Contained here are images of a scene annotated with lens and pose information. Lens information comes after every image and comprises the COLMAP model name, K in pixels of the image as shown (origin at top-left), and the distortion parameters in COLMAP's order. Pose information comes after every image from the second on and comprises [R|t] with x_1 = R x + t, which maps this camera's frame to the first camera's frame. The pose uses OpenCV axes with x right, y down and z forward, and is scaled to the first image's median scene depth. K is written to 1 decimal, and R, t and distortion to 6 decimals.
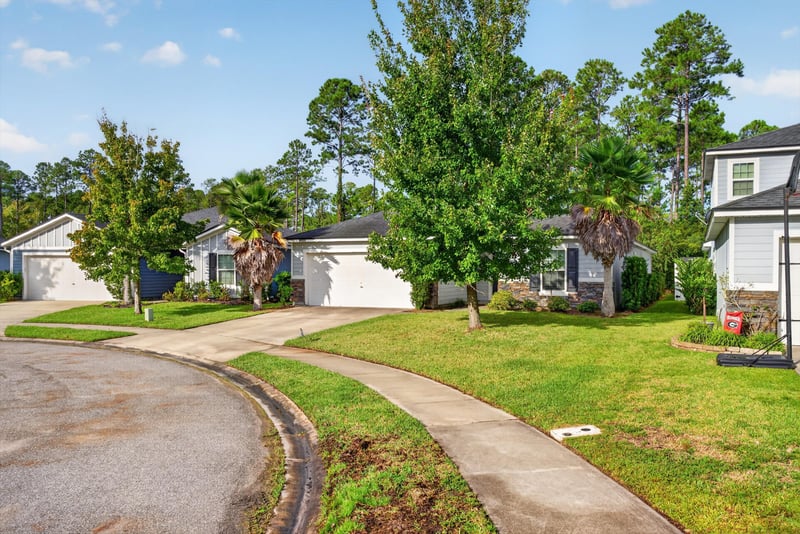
lens RADIAL K [[634.2, 0, 393.7], [0, 634.2, 270.5], [0, 0, 1]] dist [-0.008743, -0.006968]
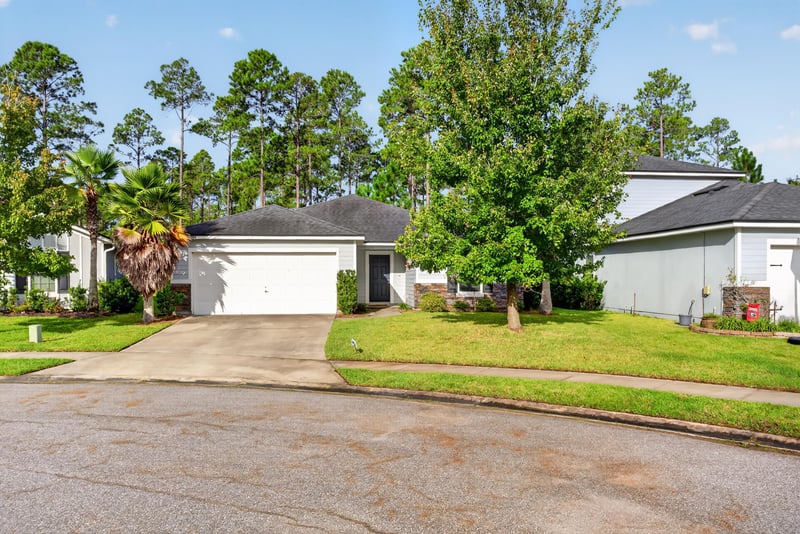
lens RADIAL K [[634.2, 0, 391.3], [0, 634.2, 290.1], [0, 0, 1]] dist [-0.008743, -0.006968]
pose [[0.858126, -0.014164, 0.513243, -0.348284], [0.001964, 0.999703, 0.024305, 0.003014], [-0.513435, -0.019849, 0.857899, 0.145841]]
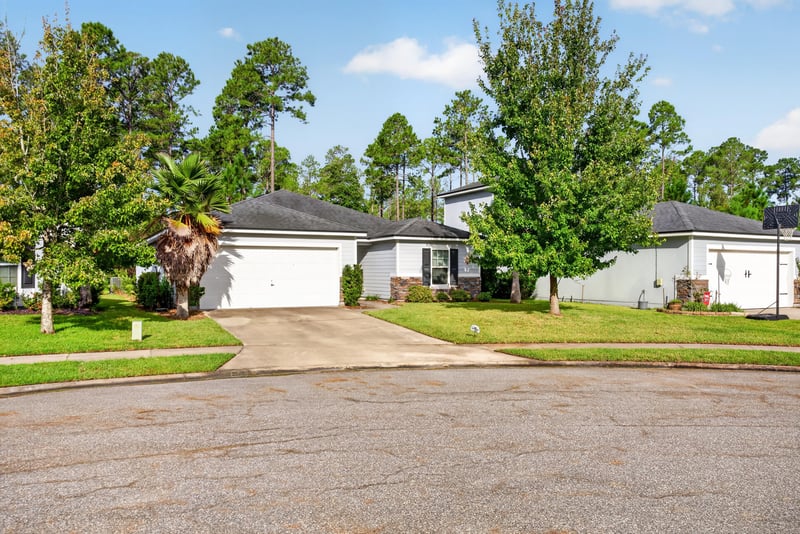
lens RADIAL K [[634.2, 0, 392.8], [0, 634.2, 266.6], [0, 0, 1]] dist [-0.008743, -0.006968]
pose [[0.594854, 0.004723, 0.803820, -0.656085], [-0.003603, 0.999988, -0.003210, 0.002373], [-0.803826, -0.000987, 0.594864, 0.322594]]
